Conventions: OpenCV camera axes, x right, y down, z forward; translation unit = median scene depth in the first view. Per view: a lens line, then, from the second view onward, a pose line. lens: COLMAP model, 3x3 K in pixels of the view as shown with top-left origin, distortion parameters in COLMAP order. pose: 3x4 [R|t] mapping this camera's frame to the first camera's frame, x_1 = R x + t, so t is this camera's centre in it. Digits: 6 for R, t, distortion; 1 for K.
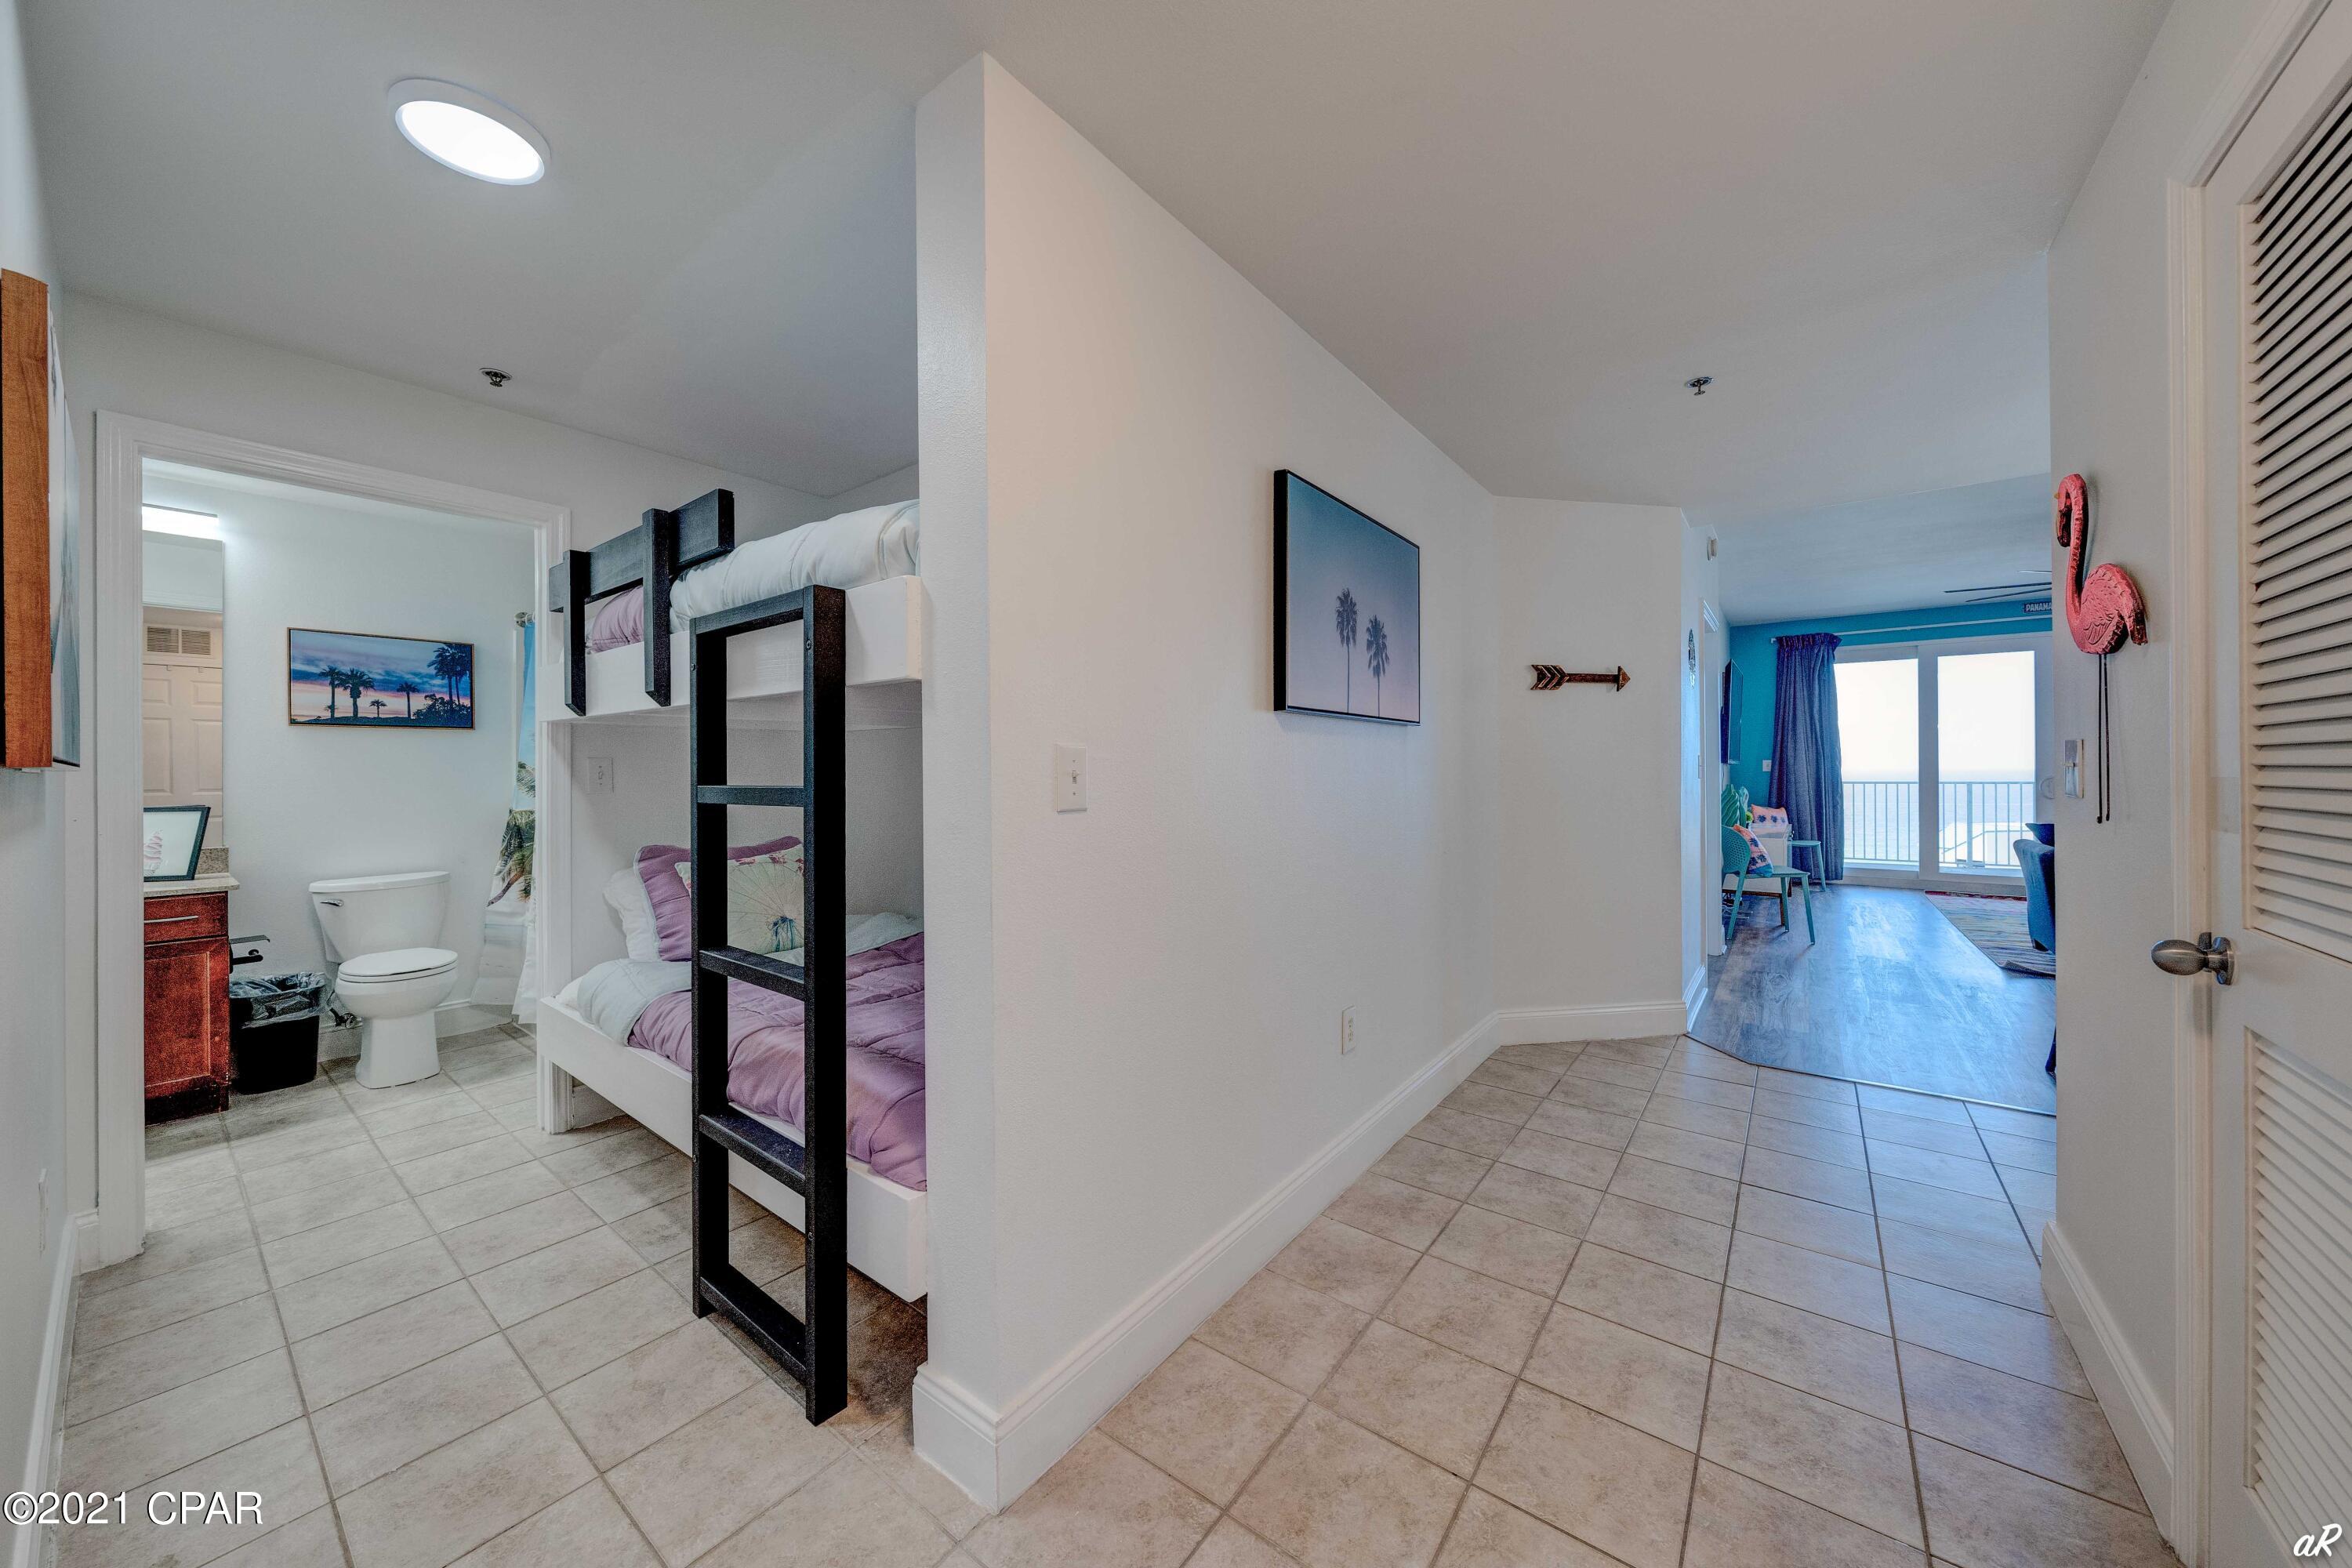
lens RADIAL K [[811.9, 0, 1166.5], [0, 811.9, 762.8], [0, 0, 1]] dist [-0.006306, -0.000074]
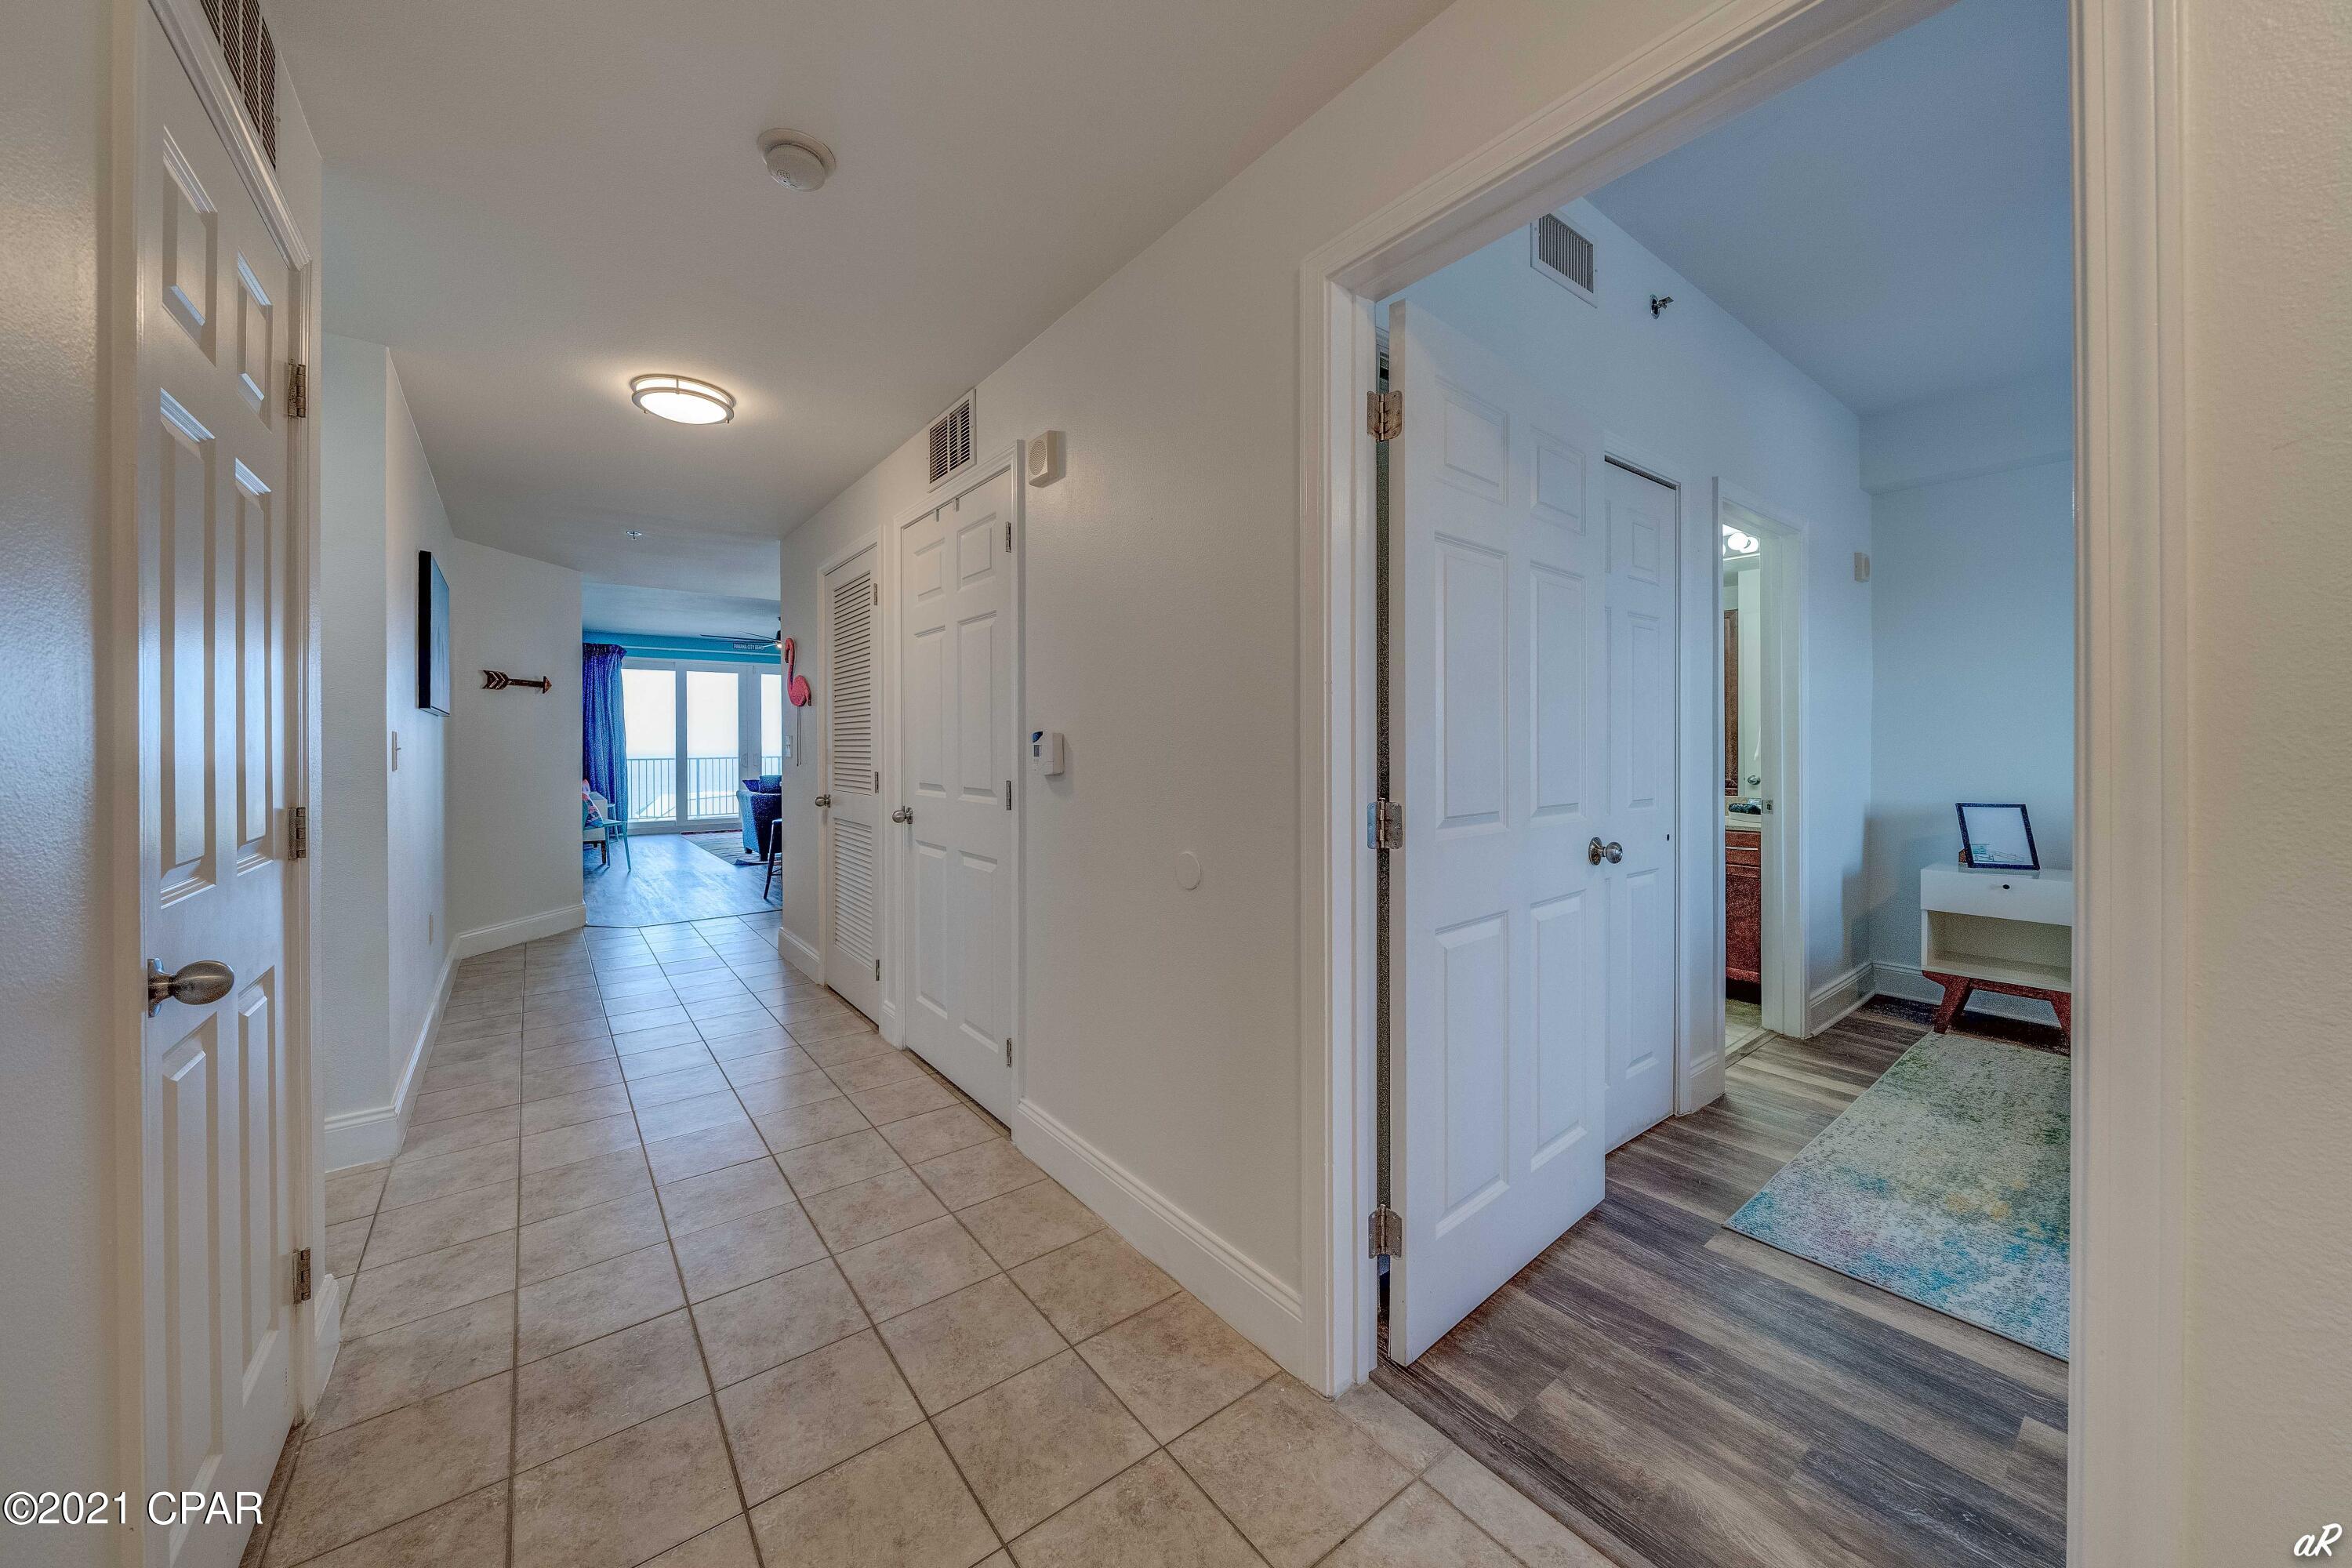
lens RADIAL K [[822.9, 0, 1129.0], [0, 822.9, 752.4], [0, 0, 1]] dist [0.016636, -0.000212]
pose [[0.280364, -0.007269, 0.959866, -0.264484], [-0.002706, 0.999961, 0.008363, 0.000047], [-0.959890, -0.004942, 0.280333, -0.189298]]
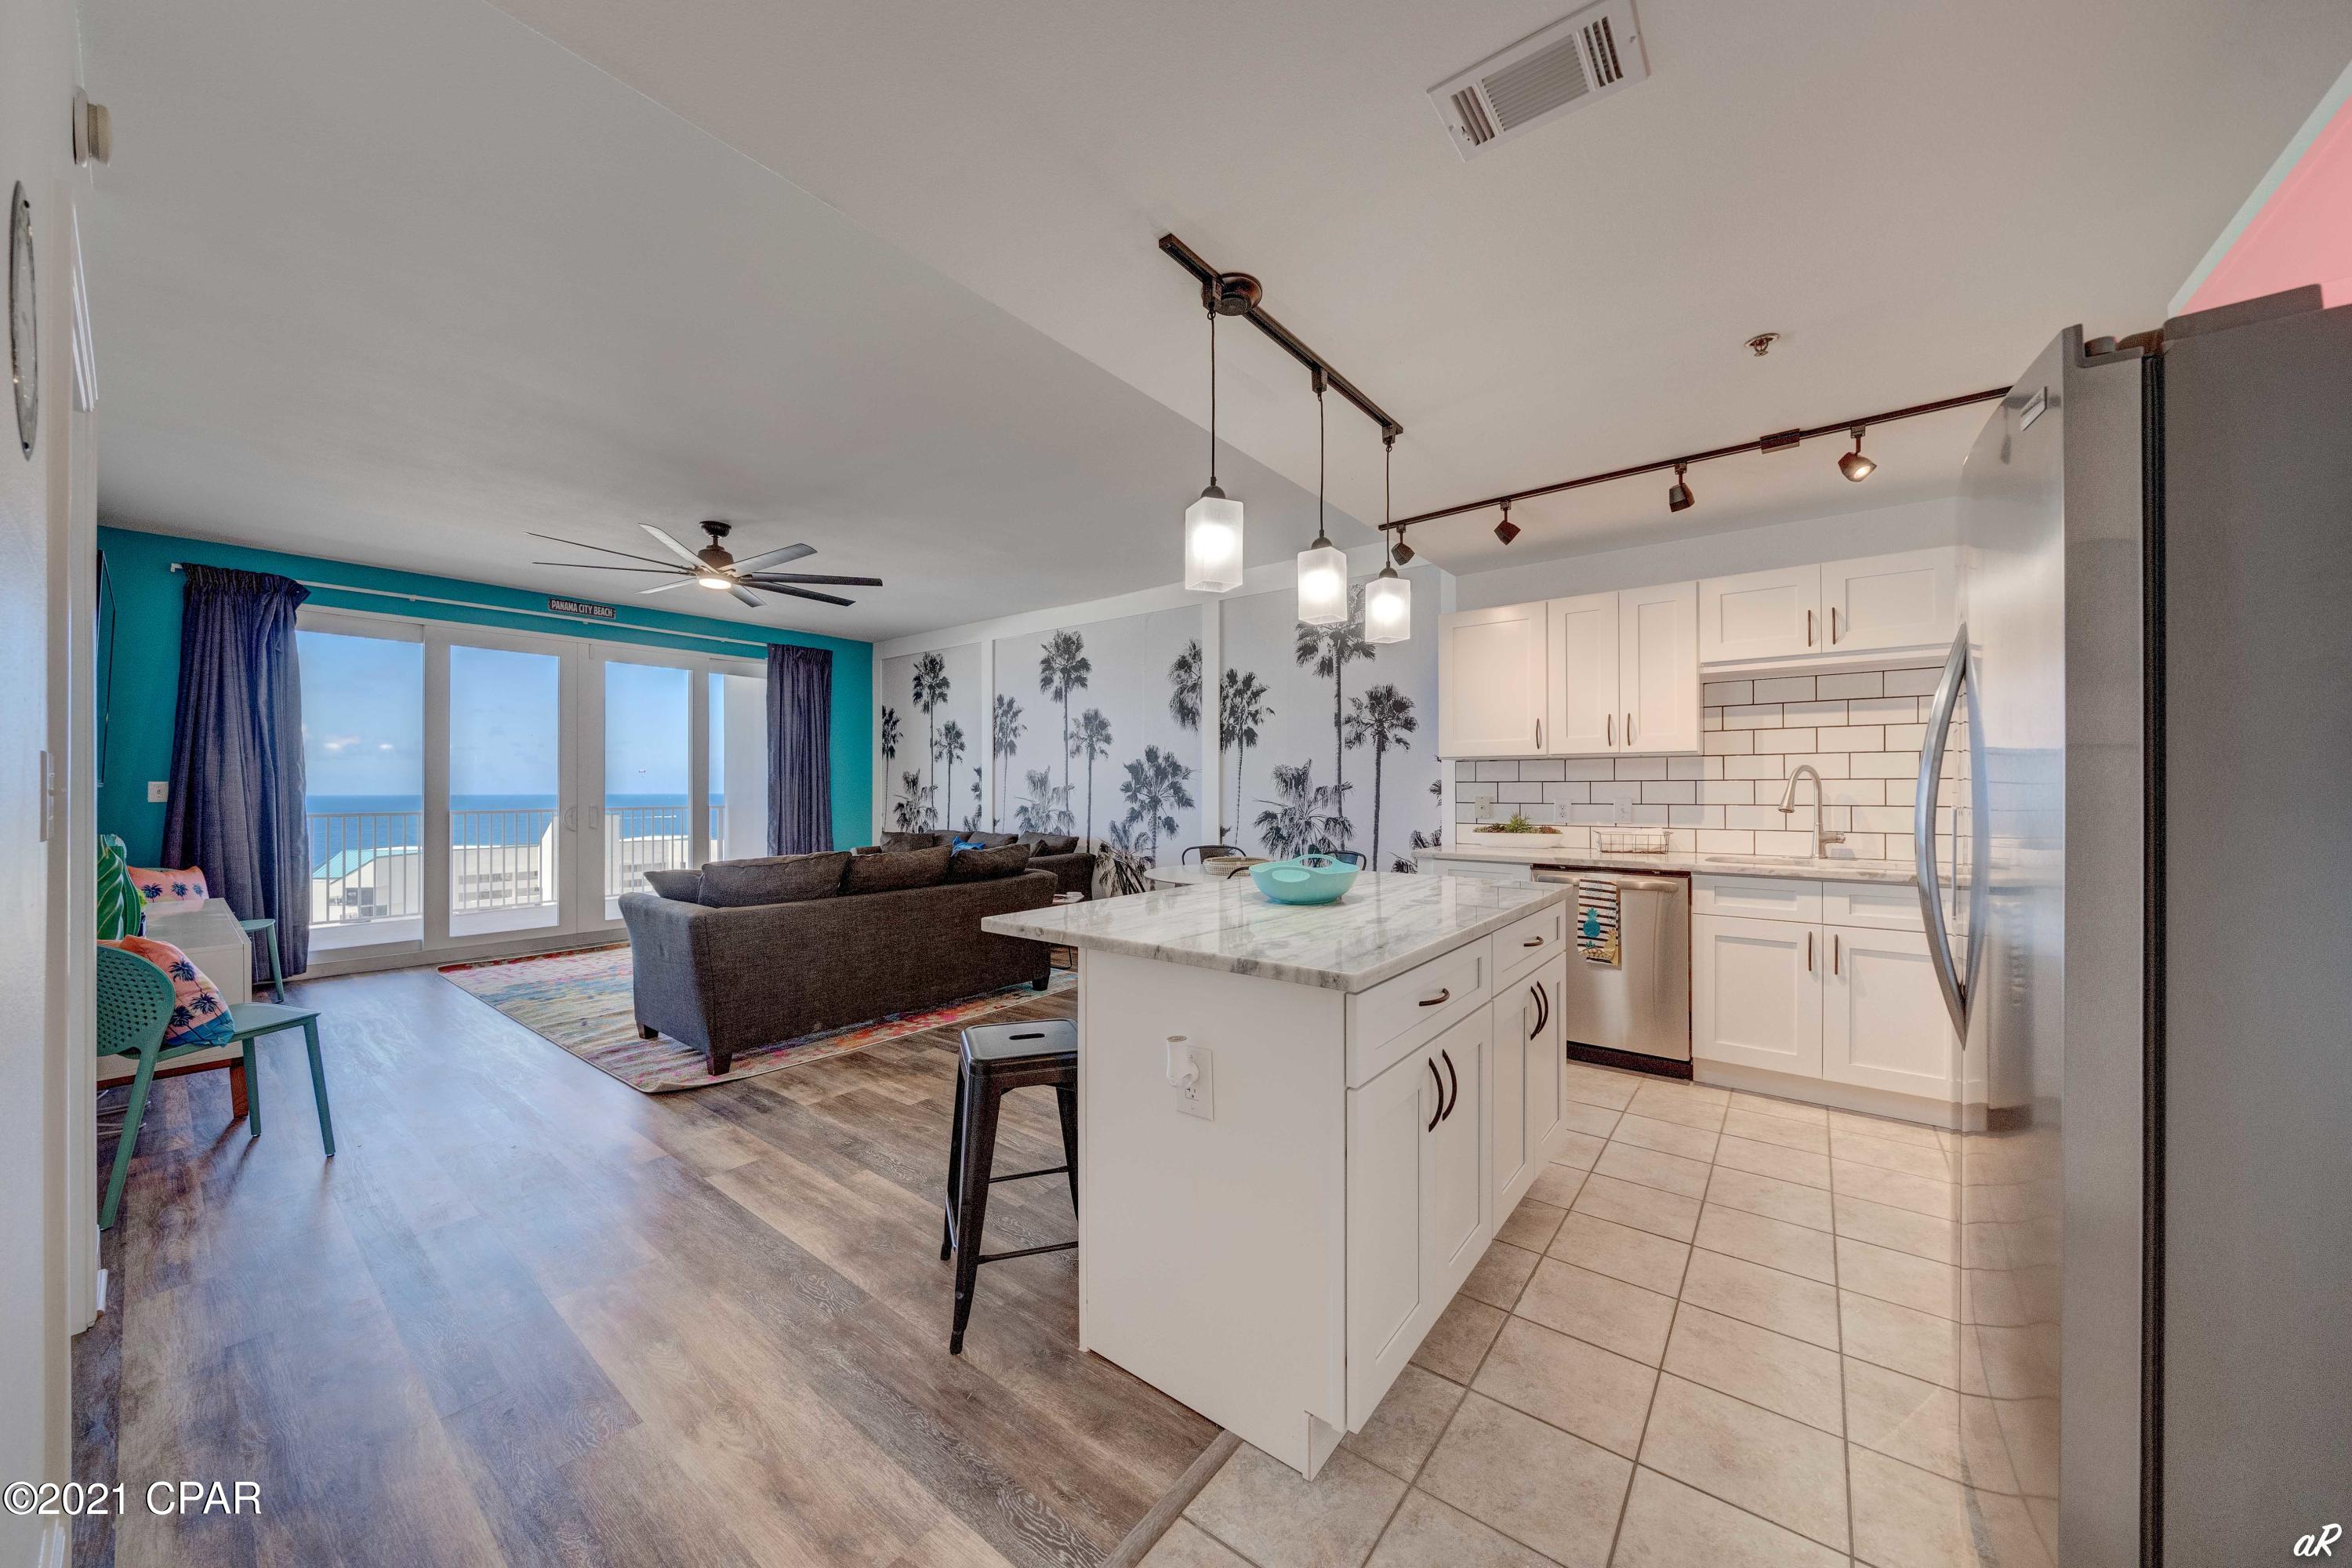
lens RADIAL K [[821.9, 0, 1143.2], [0, 821.9, 784.9], [0, 0, 1]] dist [0.000330, -0.000105]
pose [[0.023090, 0.009097, 0.999692, 0.231211], [-0.004326, 0.999950, -0.009000, 0.001078], [-0.999724, -0.004117, 0.023128, 0.369445]]
